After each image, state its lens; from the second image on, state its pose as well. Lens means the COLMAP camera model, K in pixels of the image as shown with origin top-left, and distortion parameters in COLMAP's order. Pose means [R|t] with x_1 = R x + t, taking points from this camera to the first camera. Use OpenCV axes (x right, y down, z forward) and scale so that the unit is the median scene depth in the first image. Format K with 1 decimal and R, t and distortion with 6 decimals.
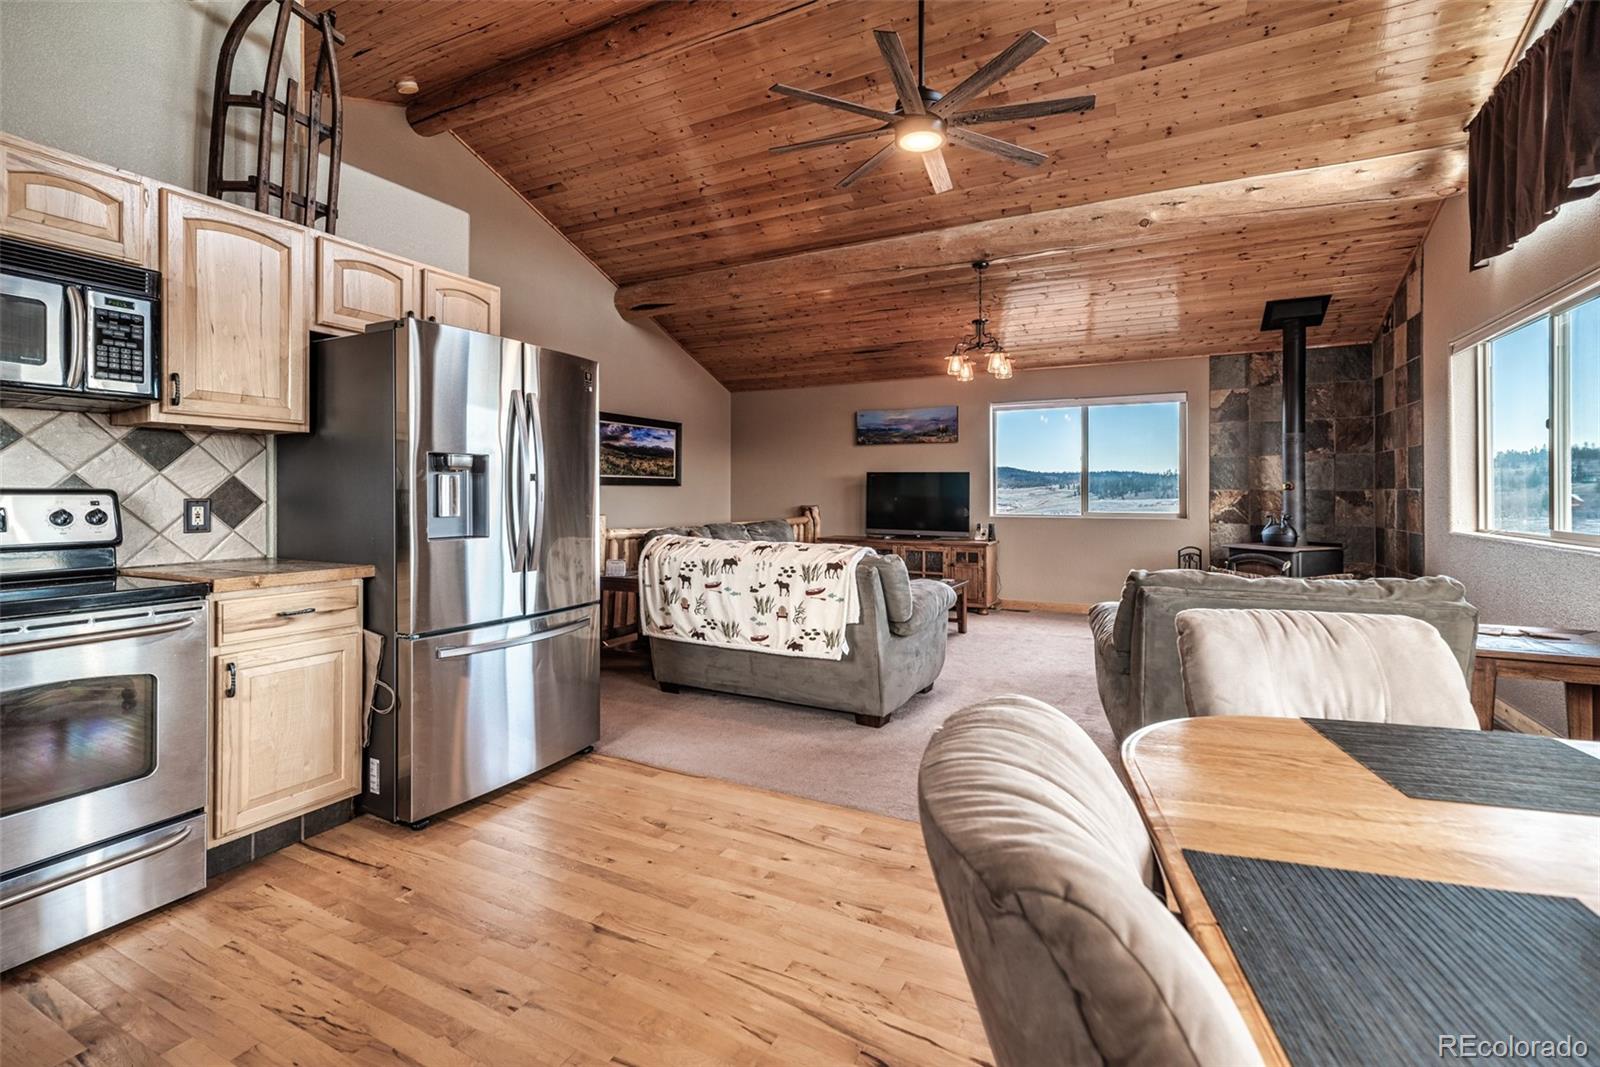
lens RADIAL K [[702.8, 0, 821.2], [0, 702.8, 492.7], [0, 0, 1]] dist [0.005402, 0.000333]
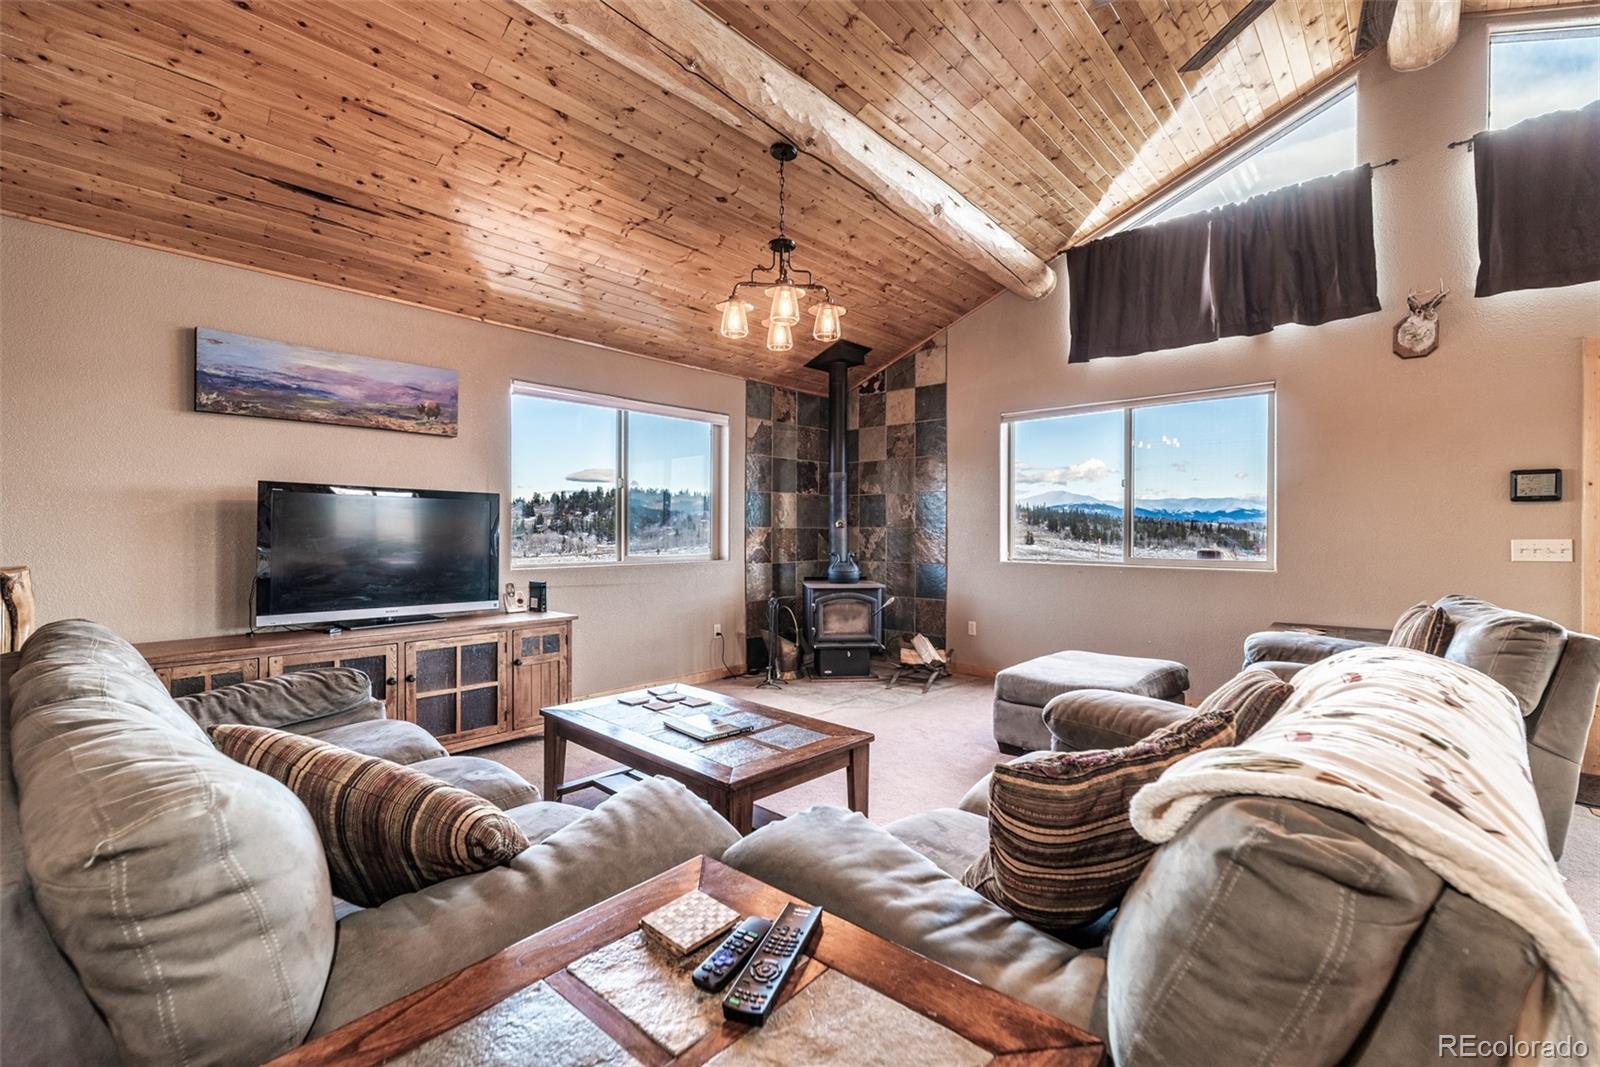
lens RADIAL K [[702.8, 0, 801.8], [0, 702.8, 532.2], [0, 0, 1]] dist [0.005402, 0.000333]
pose [[0.276509, -0.003707, 0.961004, -0.293022], [-0.001434, 0.999990, 0.004271, -0.001480], [-0.961010, -0.002559, 0.276501, 0.676258]]
